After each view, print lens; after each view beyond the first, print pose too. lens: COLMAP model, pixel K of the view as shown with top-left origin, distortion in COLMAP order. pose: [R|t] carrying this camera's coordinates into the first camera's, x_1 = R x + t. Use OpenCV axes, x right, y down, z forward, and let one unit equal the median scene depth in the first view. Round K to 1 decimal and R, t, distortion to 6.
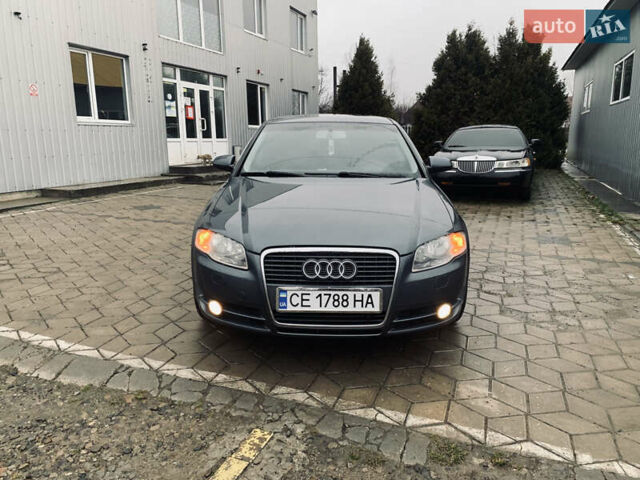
lens RADIAL K [[484.8, 0, 319.6], [0, 484.8, 231.5], [0, 0, 1]] dist [0.021095, -0.009777]
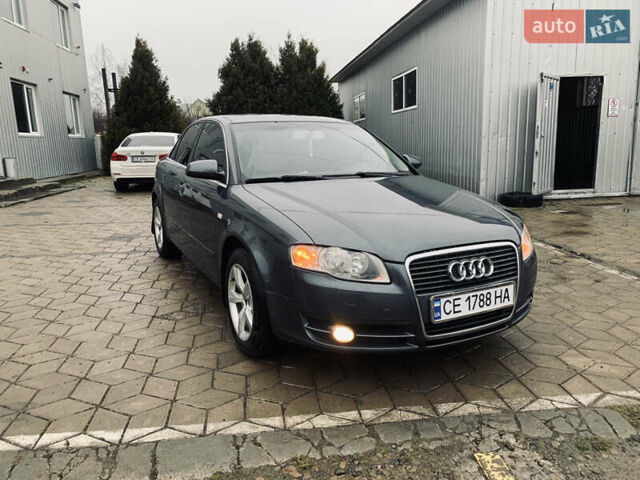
lens RADIAL K [[482.0, 0, 320.0], [0, 482.0, 240.0], [0, 0, 1]] dist [0.016587, -0.013334]
pose [[0.881216, -0.110741, 0.459560, -0.408939], [0.110380, 0.993502, 0.027750, -0.023181], [-0.459647, 0.026273, 0.887713, 0.179796]]
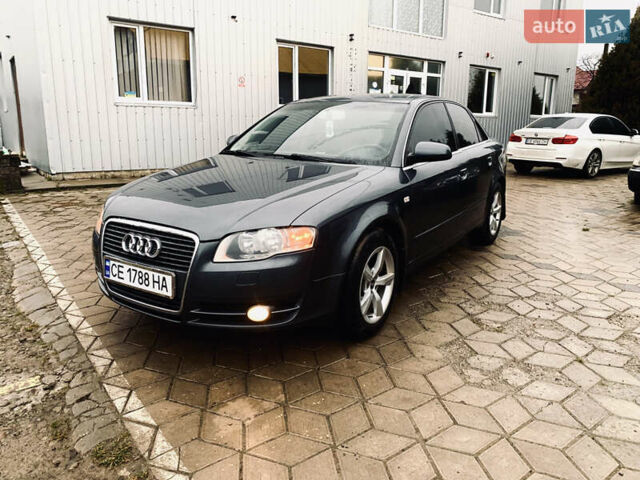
lens RADIAL K [[482.0, 0, 320.0], [0, 482.0, 240.0], [0, 0, 1]] dist [0.016587, -0.013334]
pose [[0.853046, 0.133921, -0.504359, 0.503019], [-0.115661, 0.990992, 0.067513, -0.025154], [0.508857, 0.000743, 0.860850, 0.207880]]
